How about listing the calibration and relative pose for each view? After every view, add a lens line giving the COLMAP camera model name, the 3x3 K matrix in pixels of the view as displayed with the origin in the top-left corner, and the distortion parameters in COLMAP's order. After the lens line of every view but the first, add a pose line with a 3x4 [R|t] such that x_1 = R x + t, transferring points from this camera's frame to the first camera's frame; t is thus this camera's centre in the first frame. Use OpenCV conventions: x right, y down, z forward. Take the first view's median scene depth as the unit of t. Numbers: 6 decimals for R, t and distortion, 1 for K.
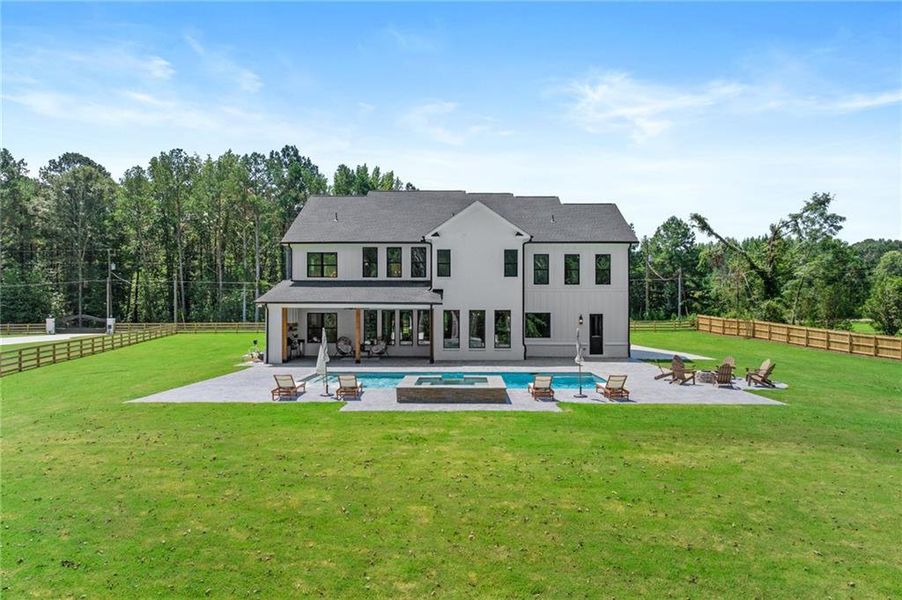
lens RADIAL K [[629.6, 0, 451.0], [0, 629.6, 300.0], [0, 0, 1]] dist [-0.046321, -0.001366]
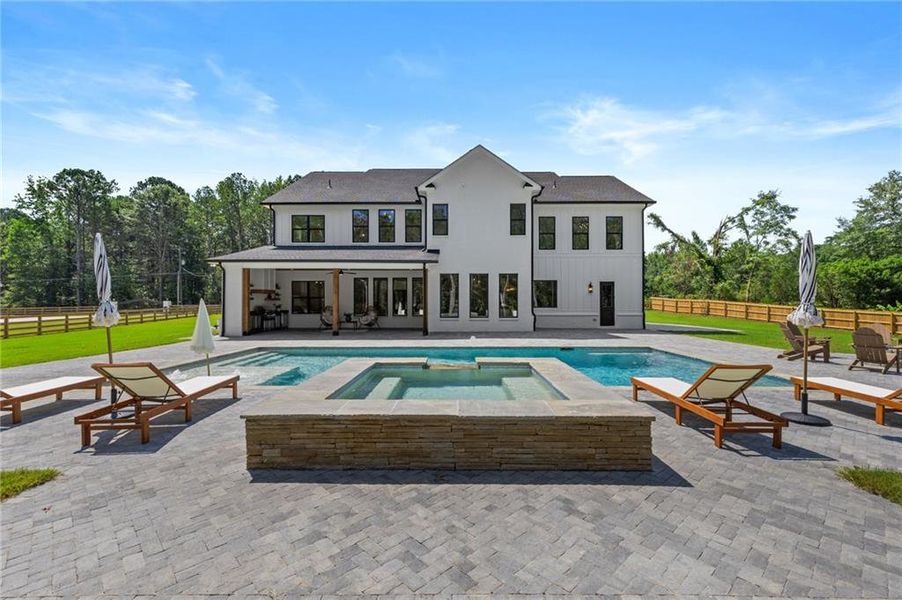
lens RADIAL K [[404.9, 0, 454.4], [0, 404.9, 296.8], [0, 0, 1]] dist [0.005884, -0.000384]
pose [[0.999910, -0.000954, 0.013390, 0.000329], [0.000958, 0.999999, -0.000297, 0.043926], [-0.013390, 0.000310, 0.999910, 0.409474]]
